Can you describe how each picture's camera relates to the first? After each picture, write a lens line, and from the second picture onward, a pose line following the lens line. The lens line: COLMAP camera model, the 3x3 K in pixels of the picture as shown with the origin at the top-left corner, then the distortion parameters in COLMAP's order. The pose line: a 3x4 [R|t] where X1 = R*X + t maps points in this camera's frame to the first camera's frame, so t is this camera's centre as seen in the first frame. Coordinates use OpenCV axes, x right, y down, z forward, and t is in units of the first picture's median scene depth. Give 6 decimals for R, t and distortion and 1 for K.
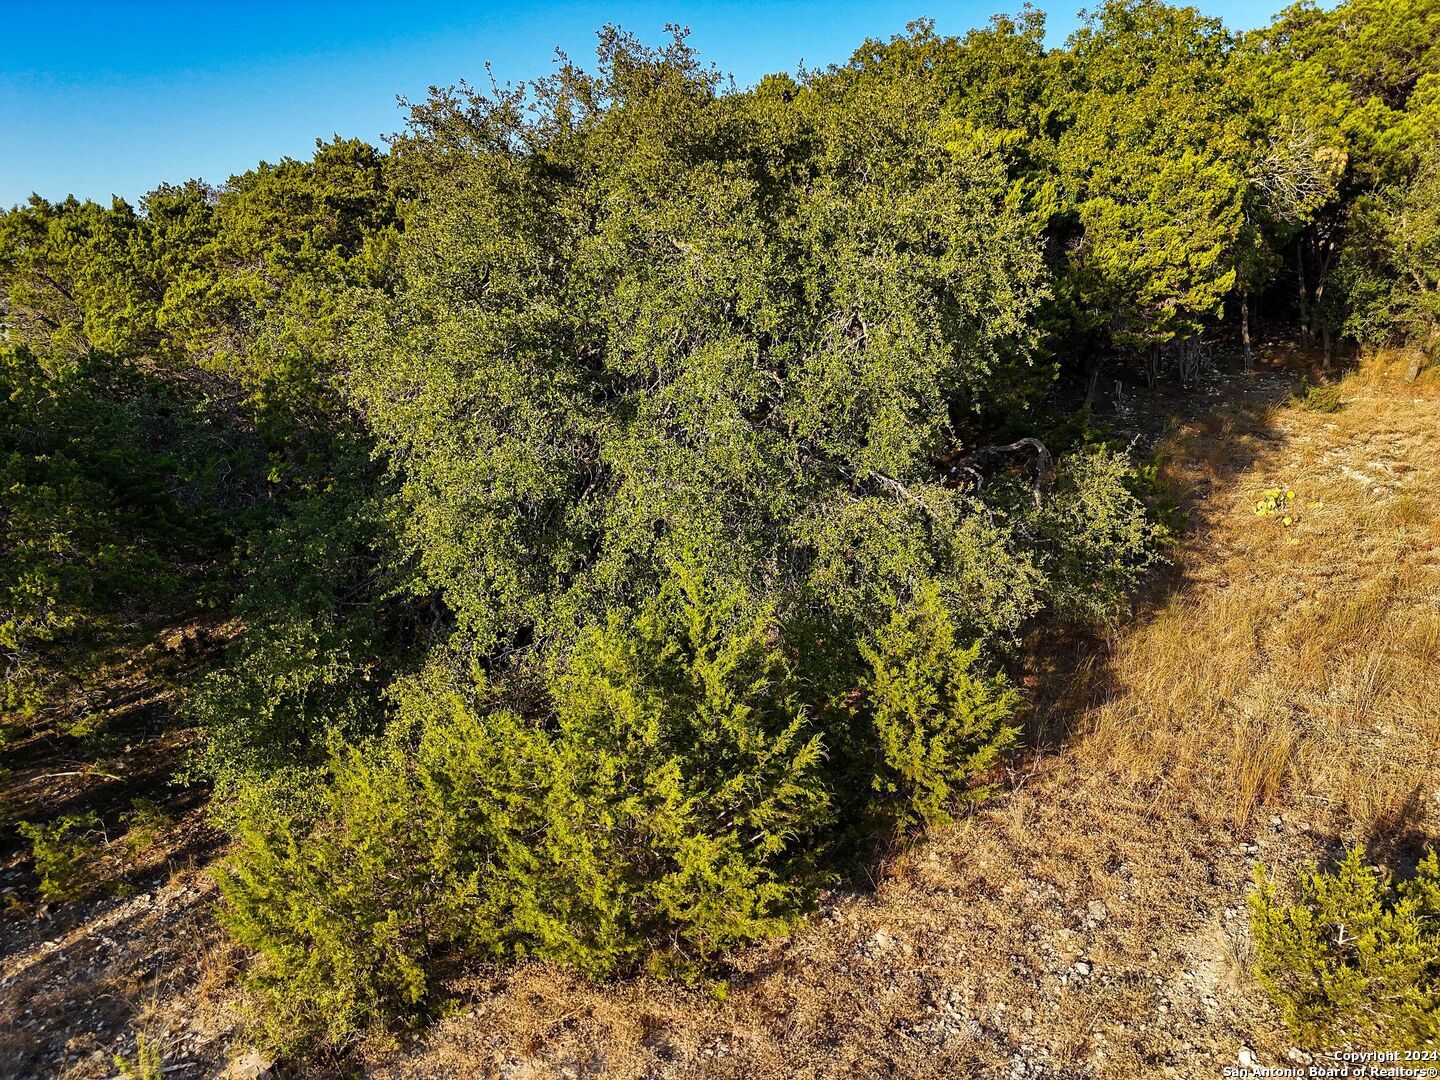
lens RADIAL K [[993.0, 0, 720.0], [0, 993.0, 540.0], [0, 0, 1]] dist [0.026265, -0.001913]
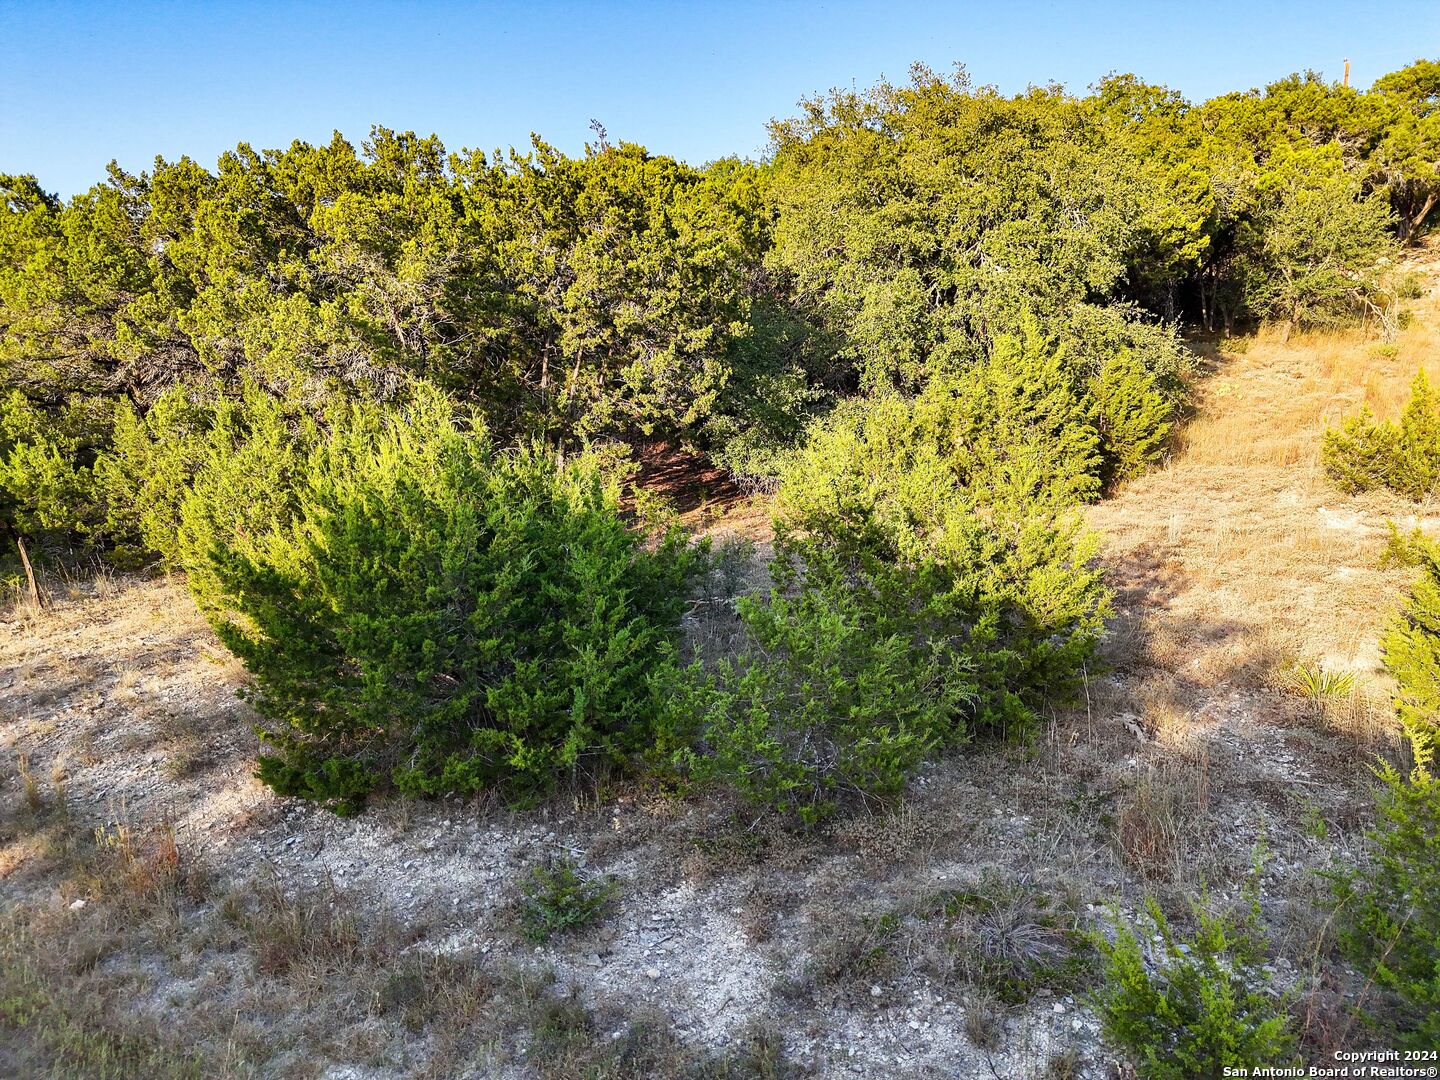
lens RADIAL K [[993.0, 0, 720.0], [0, 993.0, 540.0], [0, 0, 1]] dist [0.026265, -0.001913]
pose [[0.989789, -0.012241, 0.142010, -0.520120], [0.023842, 0.996487, -0.080282, 0.341937], [-0.140529, 0.082848, 0.986604, -0.466948]]
